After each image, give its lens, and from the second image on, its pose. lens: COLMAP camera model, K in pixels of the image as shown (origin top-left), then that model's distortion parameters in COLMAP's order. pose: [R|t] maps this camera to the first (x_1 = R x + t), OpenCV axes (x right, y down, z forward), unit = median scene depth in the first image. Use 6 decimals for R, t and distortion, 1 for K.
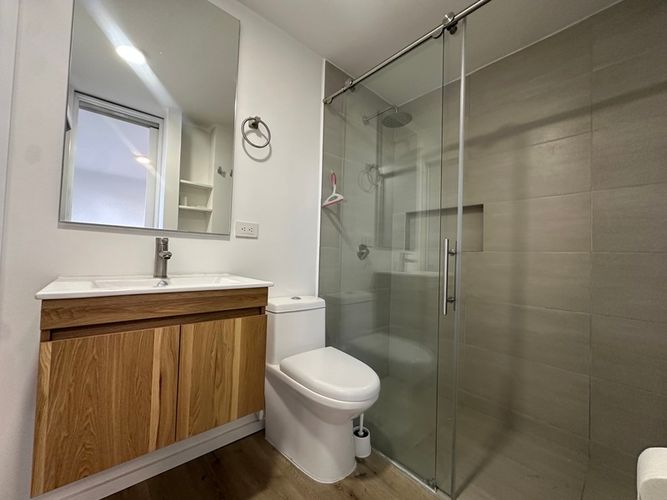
lens RADIAL K [[265.8, 0, 333.5], [0, 265.8, 250.0], [0, 0, 1]] dist [-0.000464, 0.000007]
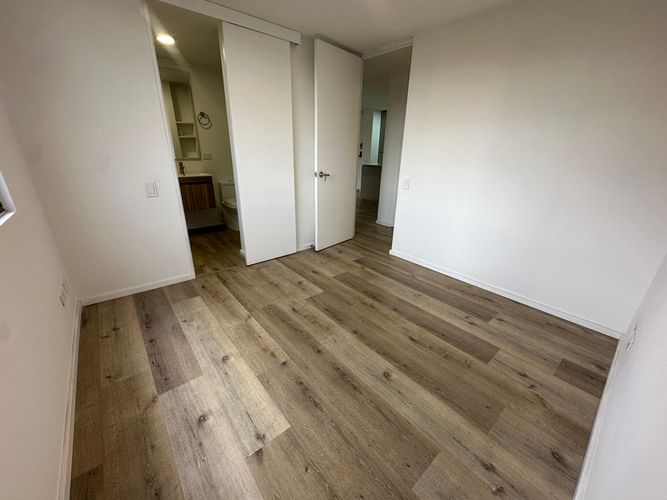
lens RADIAL K [[265.8, 0, 333.5], [0, 265.8, 250.0], [0, 0, 1]] dist [-0.000464, 0.000007]
pose [[0.999513, -0.001162, -0.031186, 1.147474], [0.012947, 0.924693, 0.380494, -0.218264], [0.028395, -0.380712, 0.924257, -2.038901]]
